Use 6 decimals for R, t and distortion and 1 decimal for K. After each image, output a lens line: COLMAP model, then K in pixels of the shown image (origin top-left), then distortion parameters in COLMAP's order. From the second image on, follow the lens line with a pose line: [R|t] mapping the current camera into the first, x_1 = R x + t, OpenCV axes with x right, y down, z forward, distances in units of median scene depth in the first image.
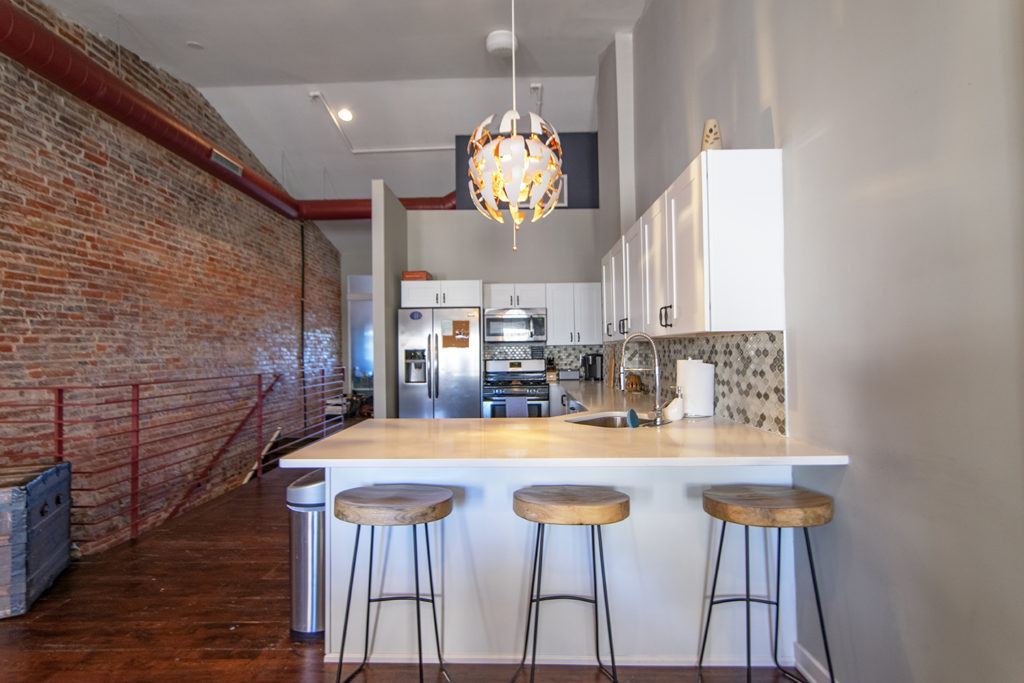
lens RADIAL K [[452.2, 0, 512.0], [0, 452.2, 341.5], [0, 0, 1]] dist [-0.033719, 0.006444]
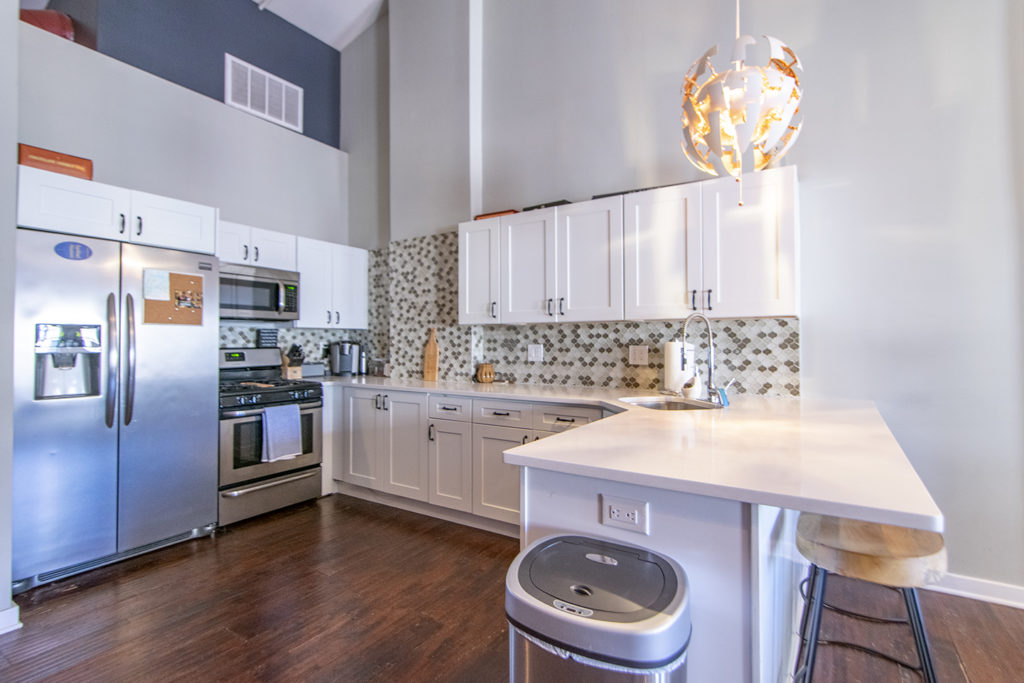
lens RADIAL K [[471.8, 0, 512.0], [0, 471.8, 341.5], [0, 0, 1]] dist [-0.035808, 0.007667]
pose [[0.513747, 0.012323, 0.857853, -0.386398], [-0.022592, 0.999744, -0.000832, 0.024850], [-0.857644, -0.018953, 0.513894, 0.383883]]
